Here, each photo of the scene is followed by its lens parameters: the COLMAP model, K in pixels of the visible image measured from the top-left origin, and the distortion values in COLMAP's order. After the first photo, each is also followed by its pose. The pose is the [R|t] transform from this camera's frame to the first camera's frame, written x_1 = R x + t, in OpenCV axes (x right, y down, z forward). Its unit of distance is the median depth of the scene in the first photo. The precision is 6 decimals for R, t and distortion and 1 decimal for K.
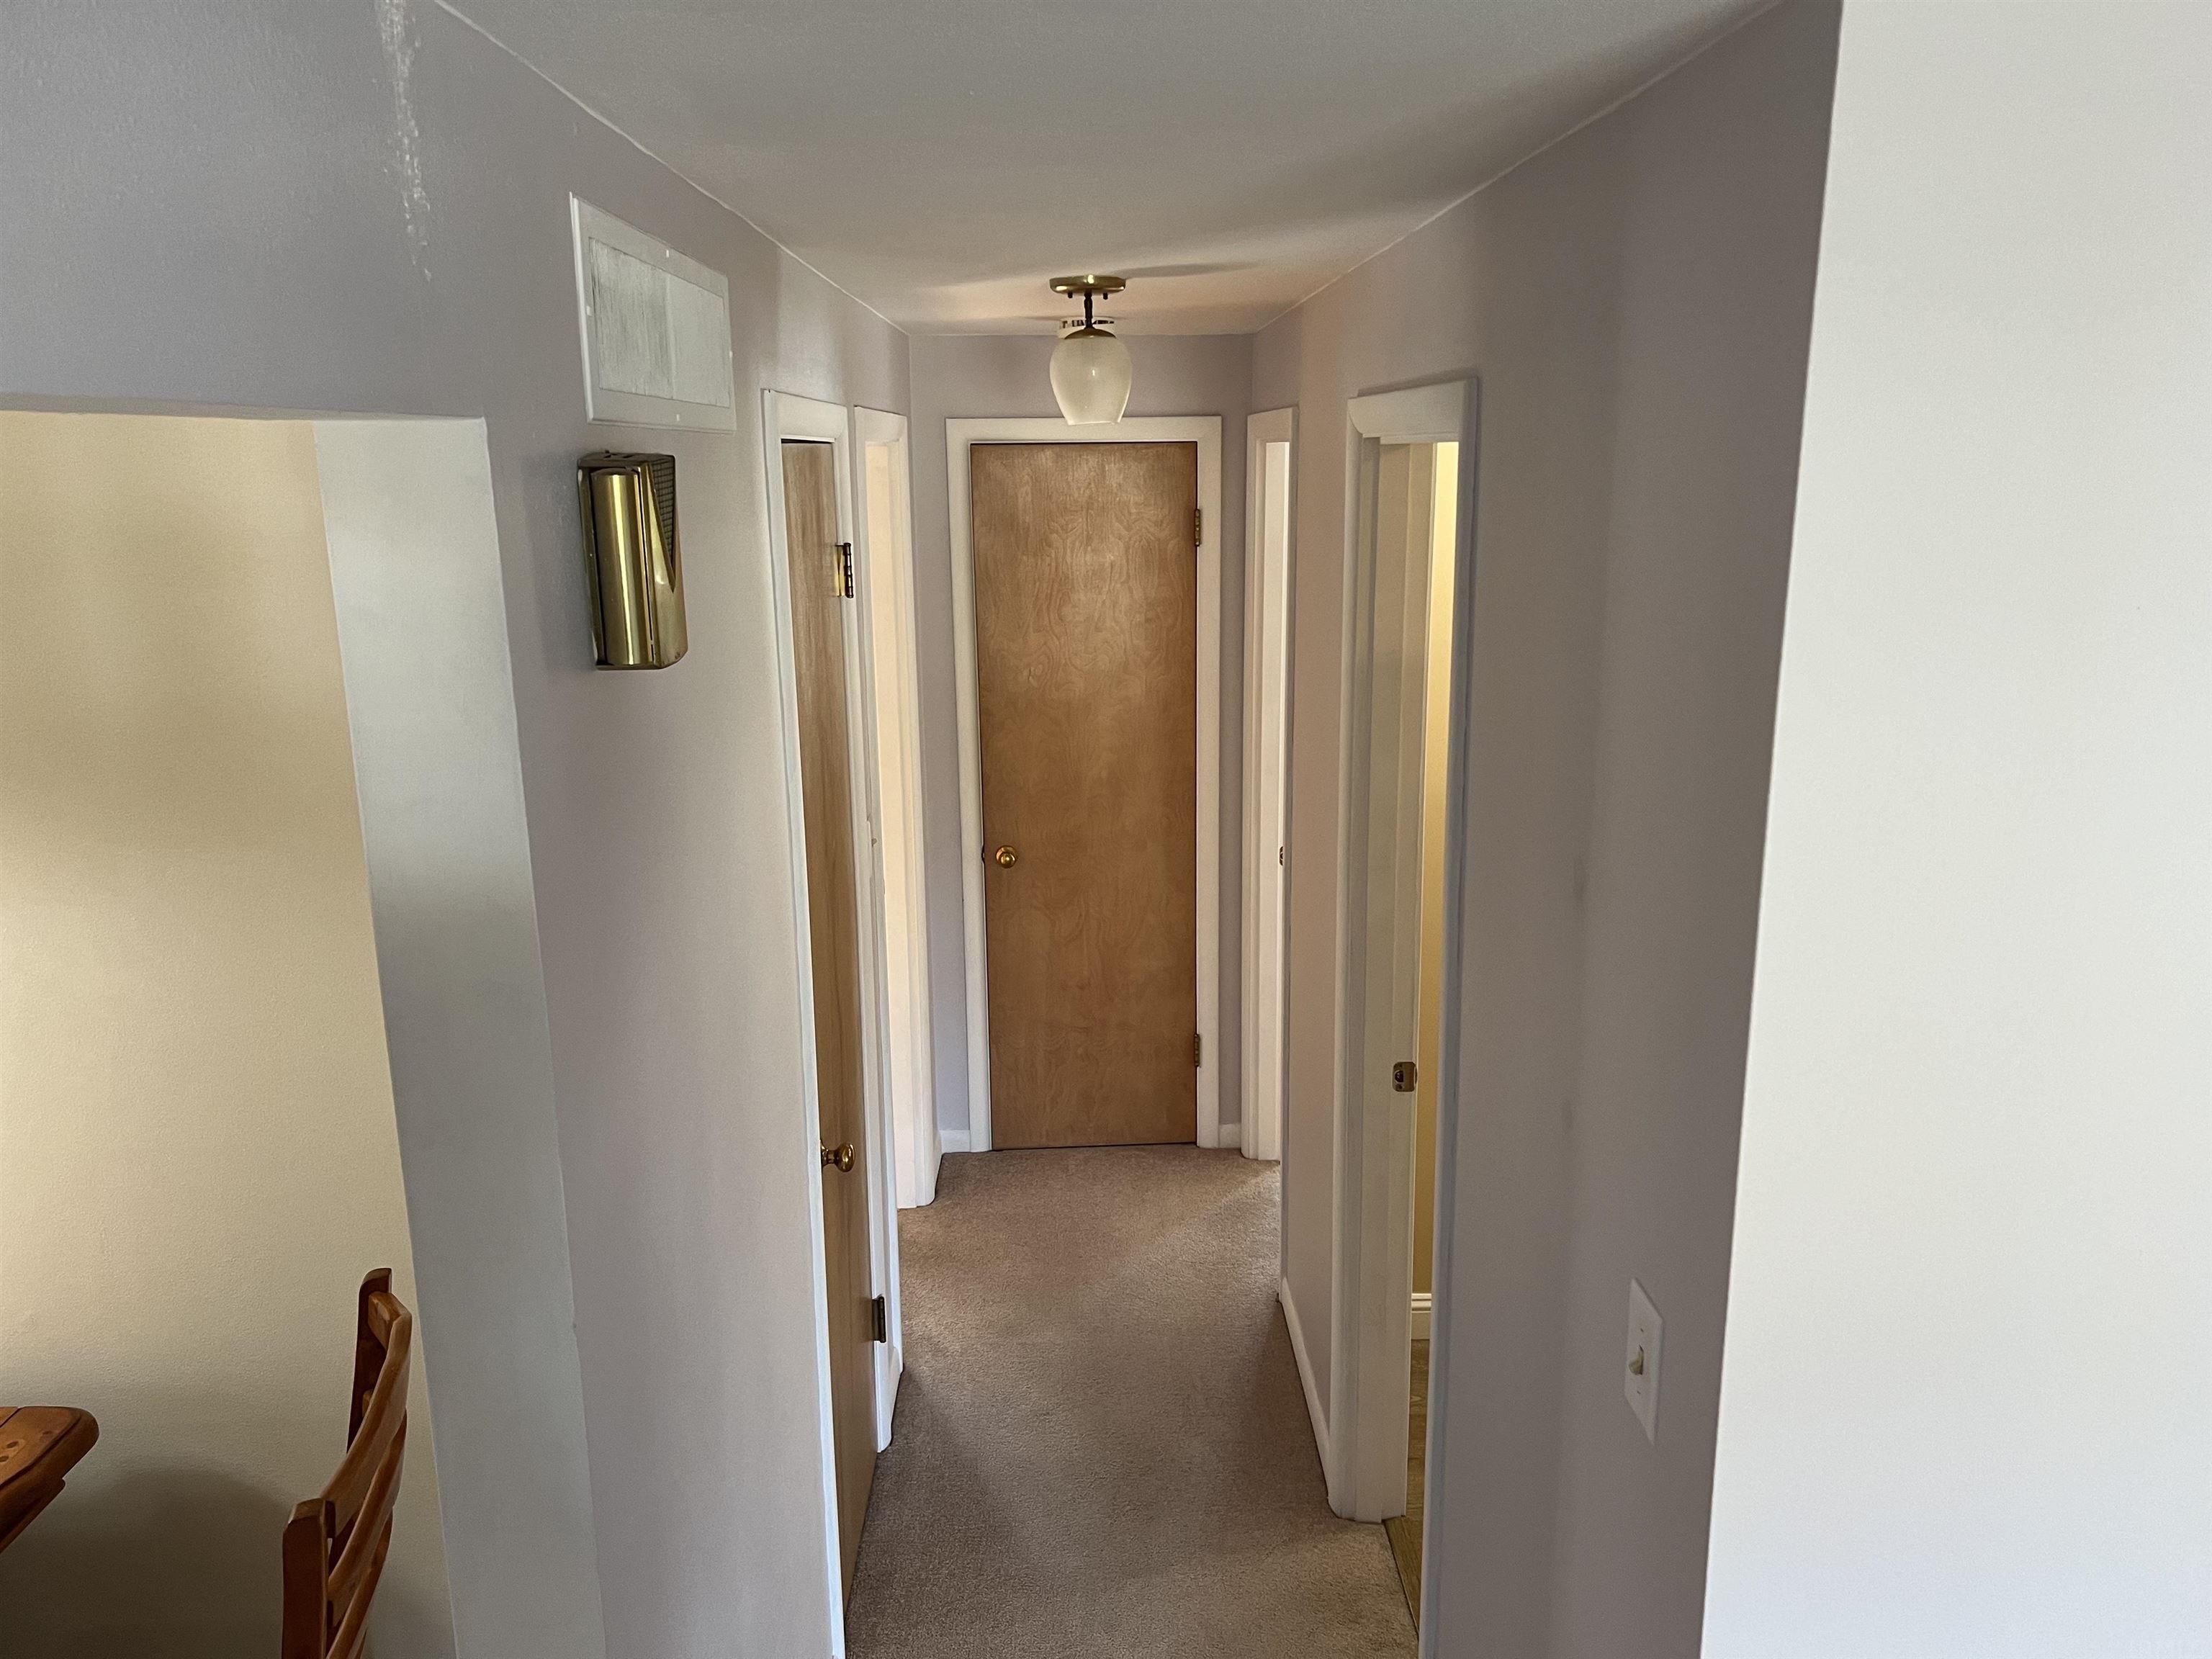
lens RADIAL K [[1647.4, 0, 1106.0], [0, 1647.4, 829.5], [0, 0, 1]] dist [0.004073, 0.001543]
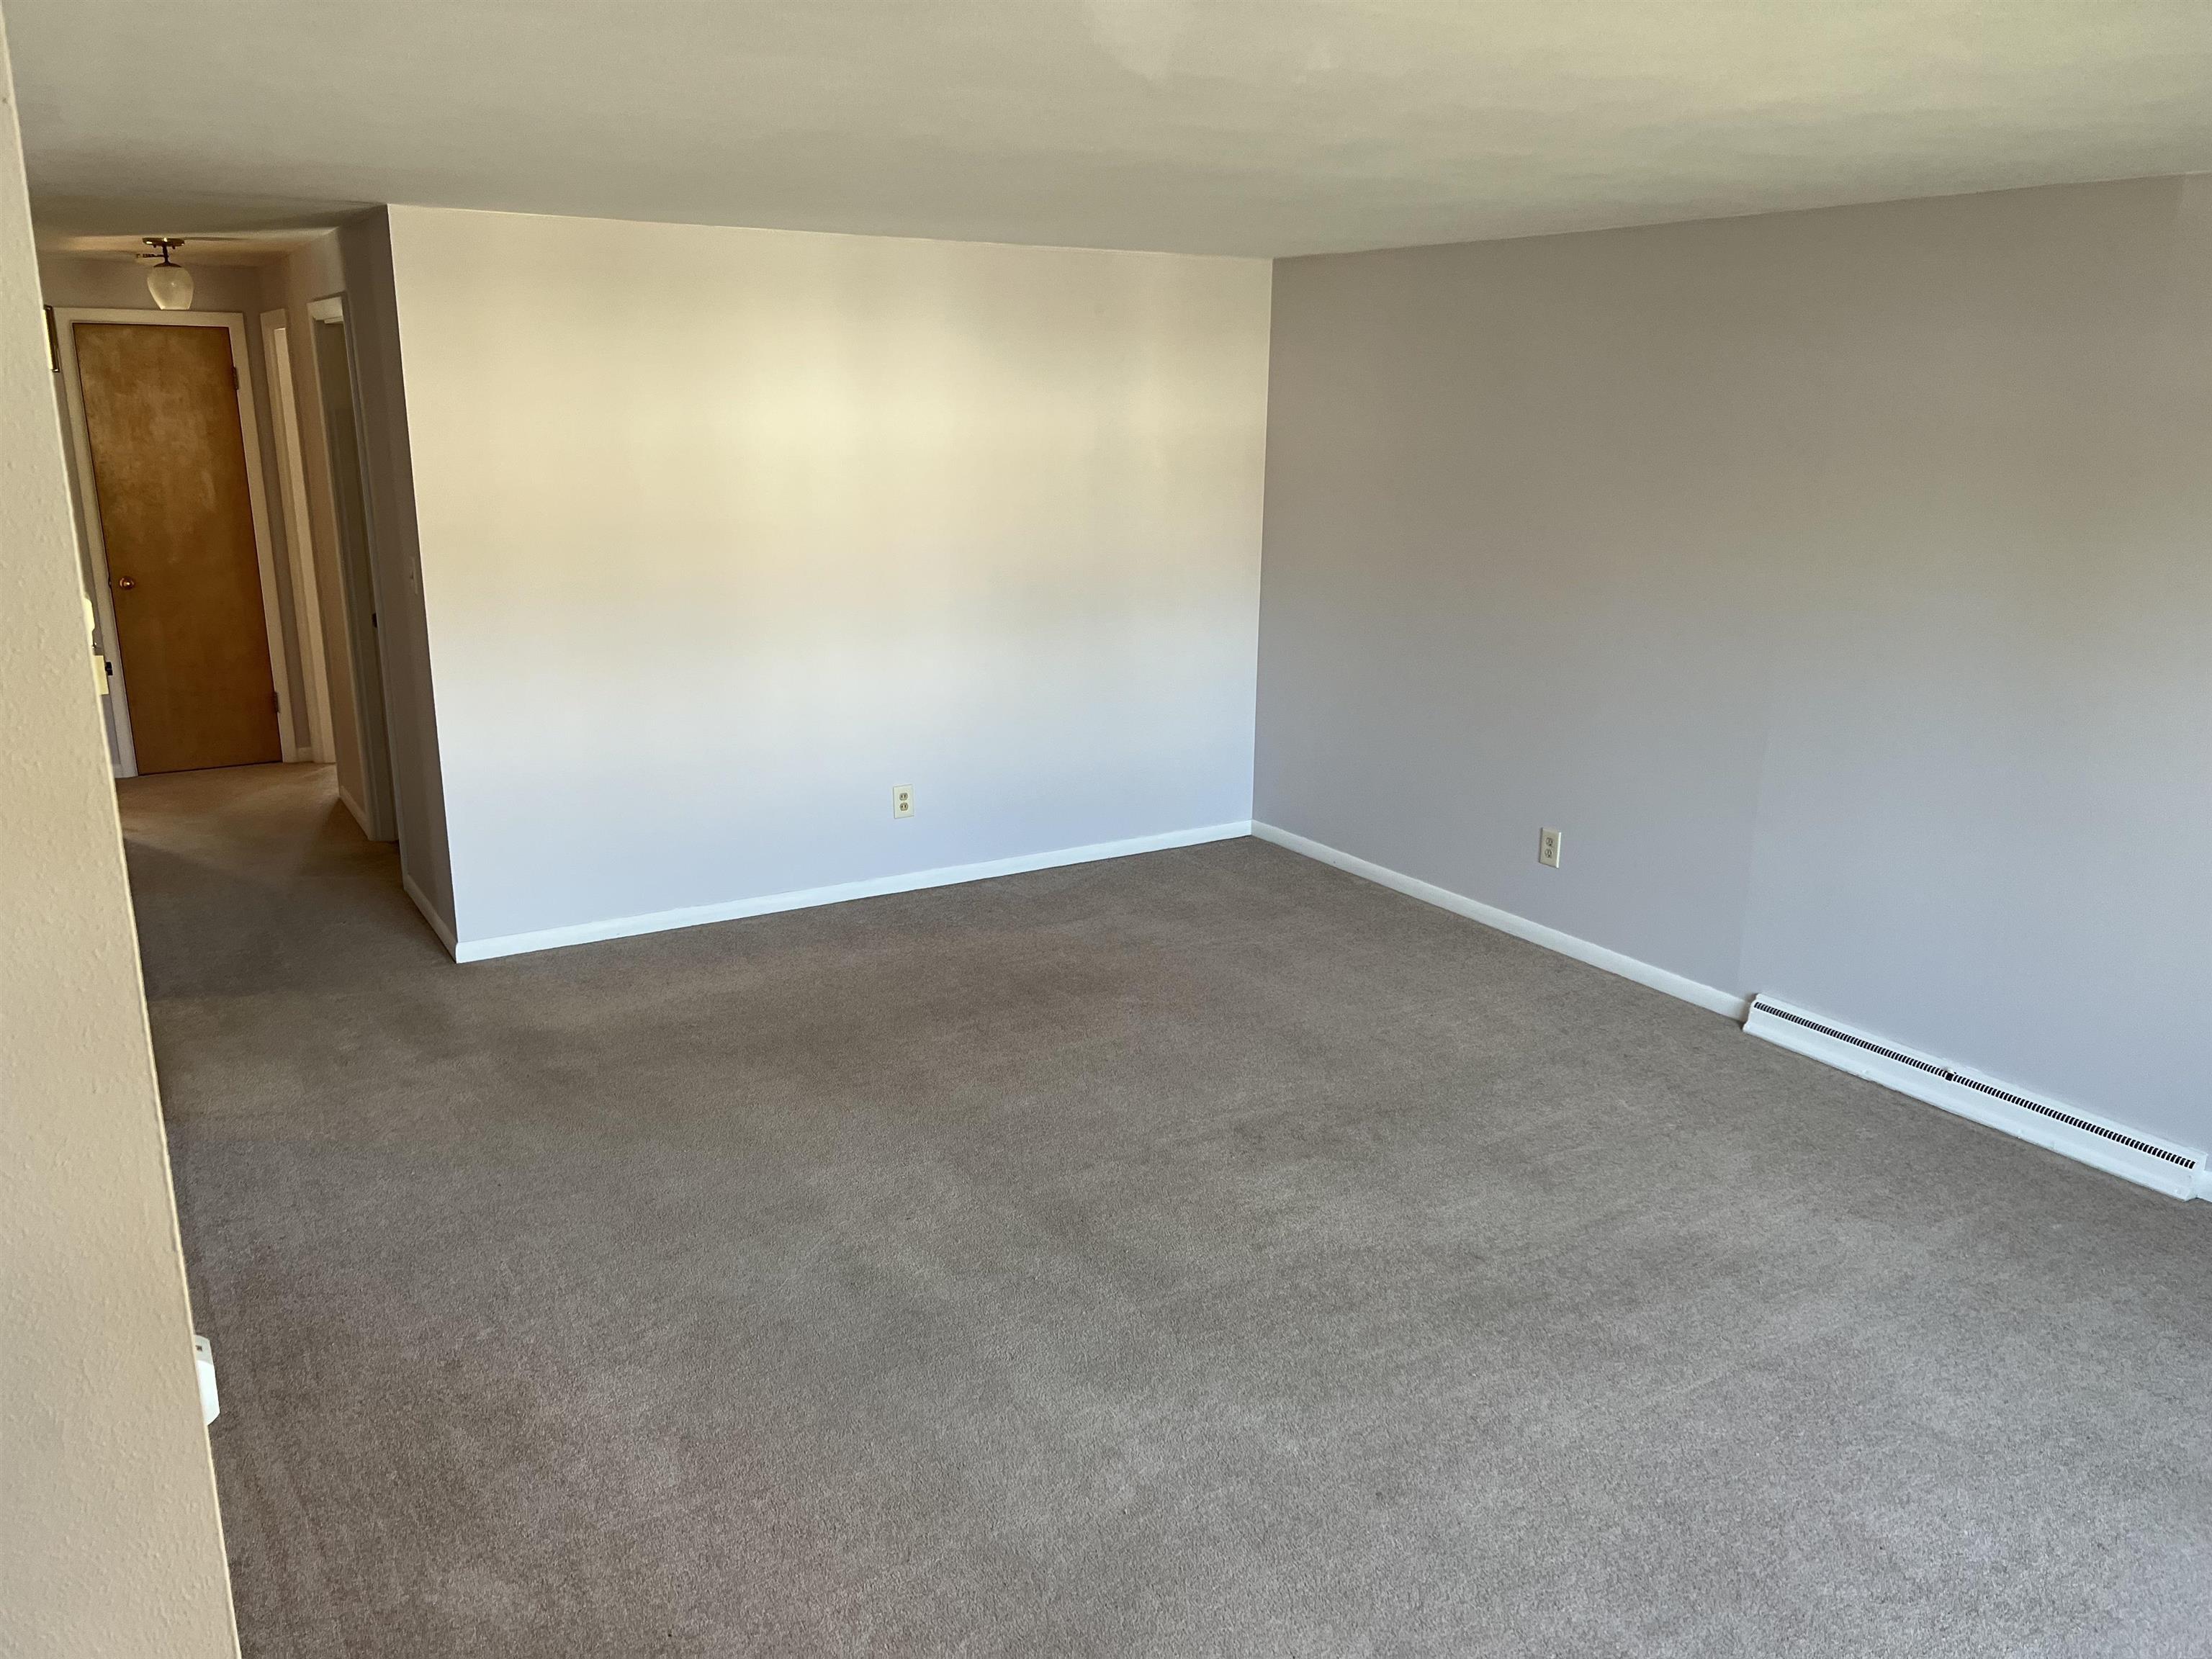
lens RADIAL K [[1647.4, 0, 1106.0], [0, 1647.4, 829.5], [0, 0, 1]] dist [0.004073, 0.001543]
pose [[0.860974, -0.113872, 0.495738, -0.067653], [0.094616, 0.993462, 0.063876, 0.254628], [-0.499771, -0.008090, 0.866120, -0.924448]]
